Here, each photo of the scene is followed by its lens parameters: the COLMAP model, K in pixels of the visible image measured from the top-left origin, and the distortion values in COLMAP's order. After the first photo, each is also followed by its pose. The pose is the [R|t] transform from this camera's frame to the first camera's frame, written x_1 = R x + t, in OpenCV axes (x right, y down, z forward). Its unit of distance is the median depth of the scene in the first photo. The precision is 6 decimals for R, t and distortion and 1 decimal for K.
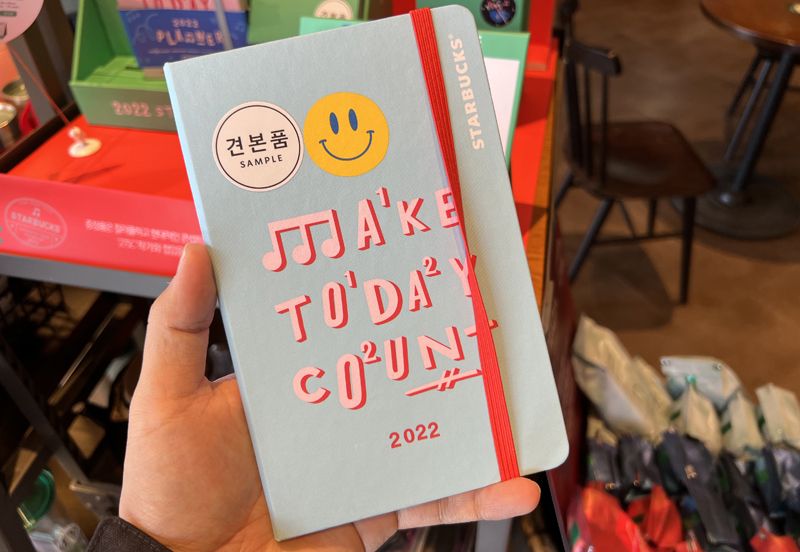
lens RADIAL K [[626.1, 0, 399.4], [0, 626.1, 251.9], [0, 0, 1]] dist [-0.007033, -0.009358]
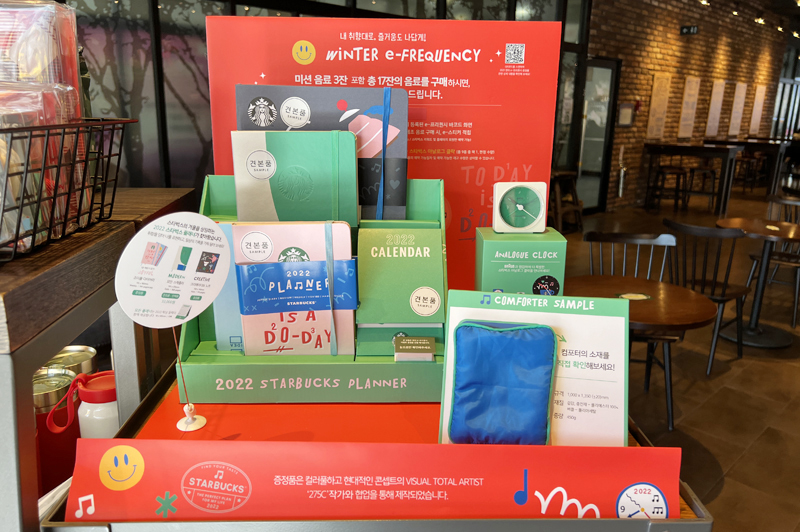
lens RADIAL K [[606.0, 0, 410.6], [0, 606.0, 266.8], [0, 0, 1]] dist [0.013502, -0.000129]
pose [[0.964328, -0.015292, 0.264267, -0.283040], [0.128621, 0.899625, -0.417291, 0.046453], [-0.231360, 0.436396, 0.869501, -0.054271]]
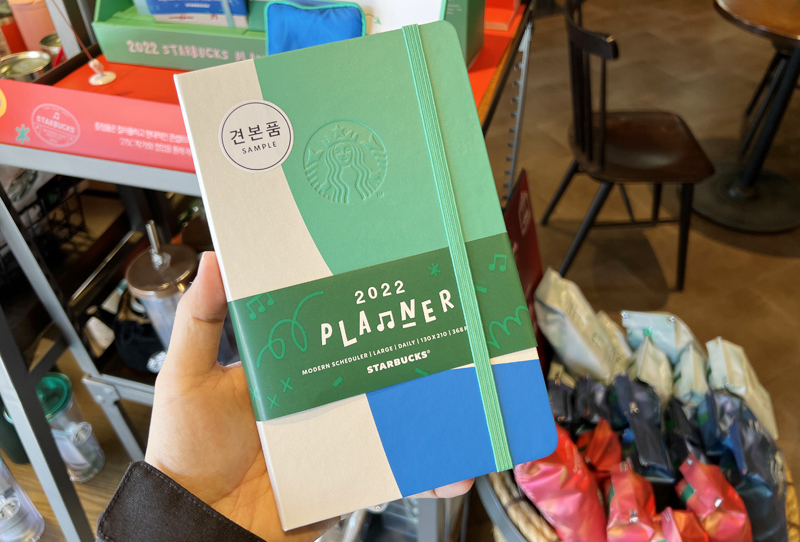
lens RADIAL K [[622.2, 0, 399.9], [0, 622.2, 262.9], [0, 0, 1]] dist [0.014618, -0.034222]
pose [[0.997736, 0.048050, -0.047045, 0.088826], [-0.047243, 0.998719, 0.018119, 0.091068], [0.047856, -0.015856, 0.998728, -0.107593]]
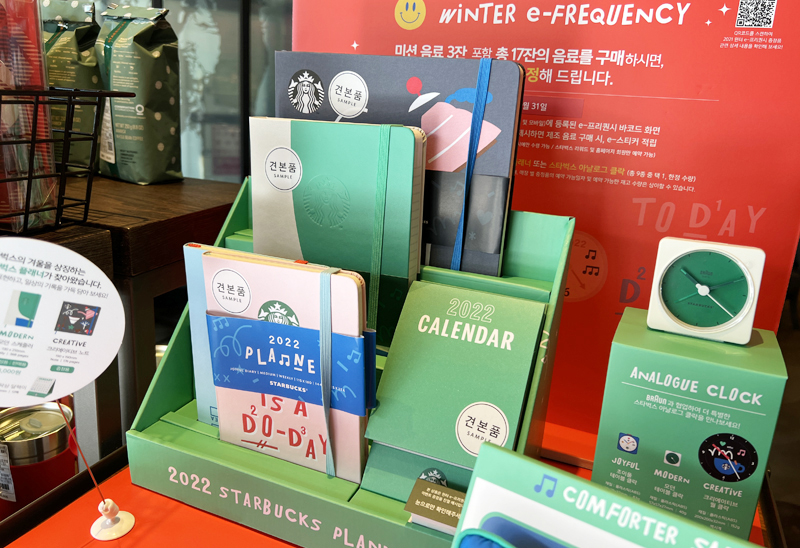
lens RADIAL K [[622.7, 0, 390.0], [0, 622.7, 261.7], [0, 0, 1]] dist [0.009210, -0.029805]
pose [[0.978827, 0.136903, -0.152166, -0.079052], [-0.188917, 0.890382, -0.414163, -0.137487], [0.078786, 0.434140, 0.897393, 0.160946]]
